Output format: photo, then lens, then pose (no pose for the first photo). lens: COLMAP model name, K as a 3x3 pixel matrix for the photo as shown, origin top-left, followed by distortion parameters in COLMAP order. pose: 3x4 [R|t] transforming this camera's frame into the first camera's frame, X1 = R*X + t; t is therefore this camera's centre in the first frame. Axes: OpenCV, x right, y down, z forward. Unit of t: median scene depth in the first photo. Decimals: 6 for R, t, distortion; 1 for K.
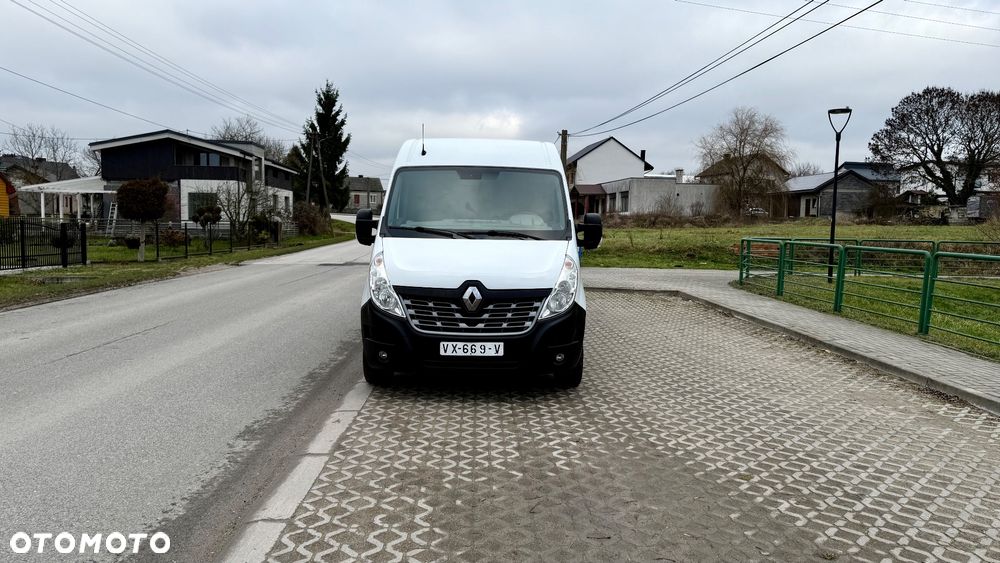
lens RADIAL K [[698.5, 0, 503.6], [0, 698.5, 276.8], [0, 0, 1]] dist [0.082969, -0.112557]
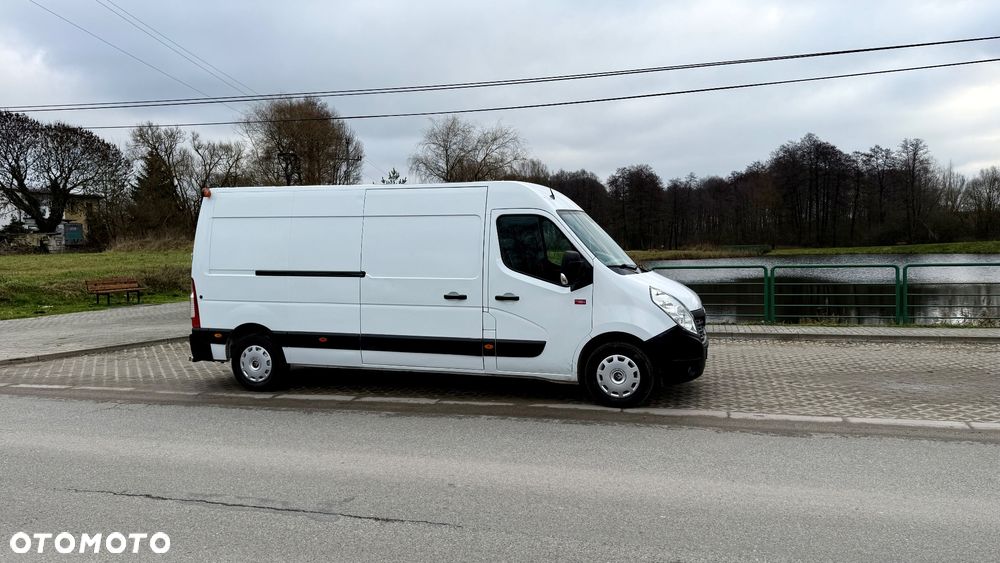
lens RADIAL K [[698.5, 0, 513.1], [0, 698.5, 273.9], [0, 0, 1]] dist [0.082969, -0.112557]
pose [[0.303095, -0.061855, 0.950951, -1.429900], [0.100303, 0.994419, 0.032713, -0.125061], [-0.947667, 0.085468, 0.307608, 0.913086]]
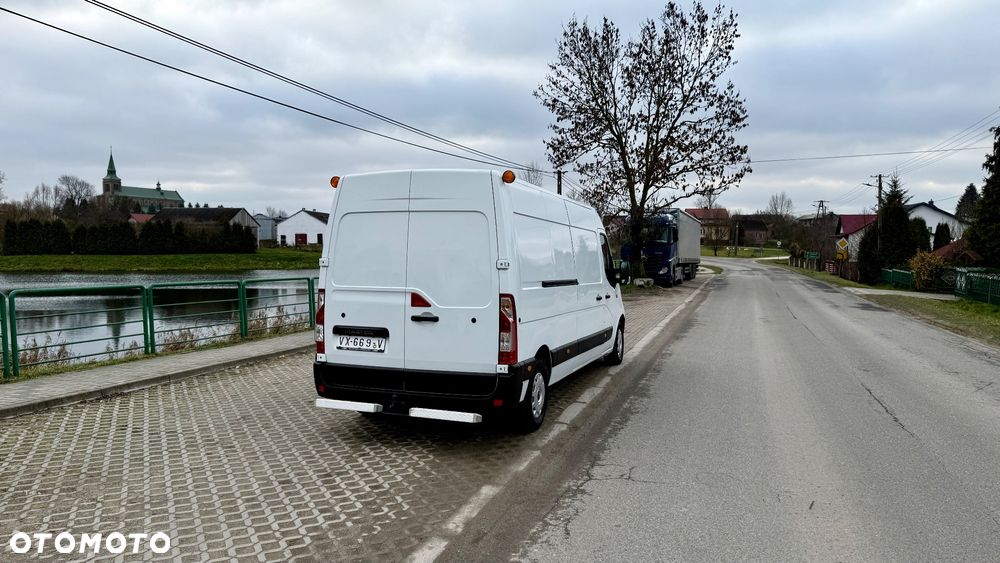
lens RADIAL K [[698.5, 0, 494.2], [0, 698.5, 281.5], [0, 0, 1]] dist [0.082969, -0.112557]
pose [[-0.933218, -0.035833, 0.357521, -0.567288], [0.007062, 0.992994, 0.117957, -0.277687], [-0.359243, 0.112605, -0.926426, 2.978468]]
